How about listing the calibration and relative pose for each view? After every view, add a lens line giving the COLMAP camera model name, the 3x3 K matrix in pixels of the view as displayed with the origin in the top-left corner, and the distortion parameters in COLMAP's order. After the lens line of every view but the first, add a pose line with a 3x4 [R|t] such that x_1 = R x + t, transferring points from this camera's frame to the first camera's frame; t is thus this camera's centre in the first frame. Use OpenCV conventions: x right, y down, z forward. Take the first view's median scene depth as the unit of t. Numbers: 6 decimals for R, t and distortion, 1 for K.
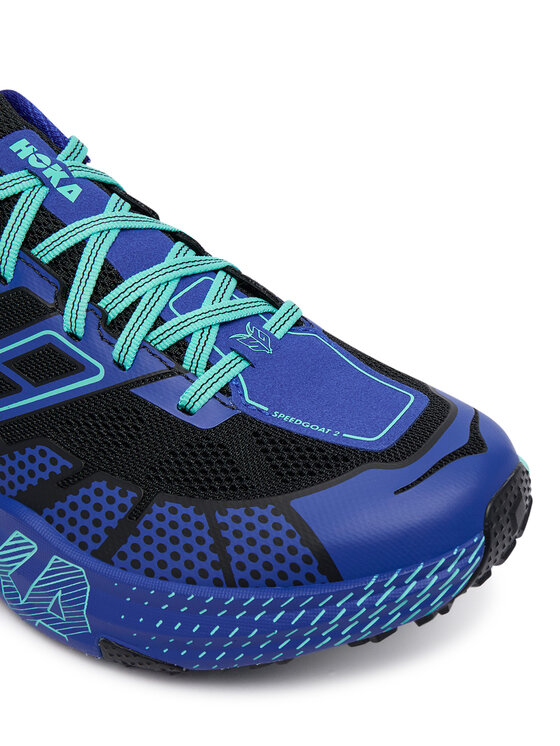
lens RADIAL K [[832.1, 0, 280.0], [0, 832.1, 373.0], [0, 0, 1]] dist [0.120513, -0.864196]
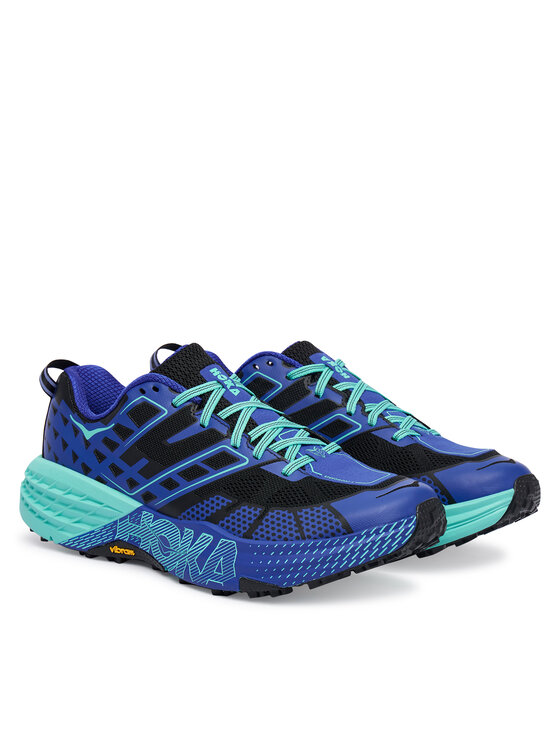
lens RADIAL K [[1901.2, 0, 280.0], [0, 1901.2, 373.0], [0, 0, 1]] dist [0.005364, 0.002543]
pose [[0.995956, -0.014066, -0.088732, 0.323309], [-0.028794, 0.885587, -0.463581, 2.131219], [0.085101, 0.464261, 0.881601, -3.550054]]
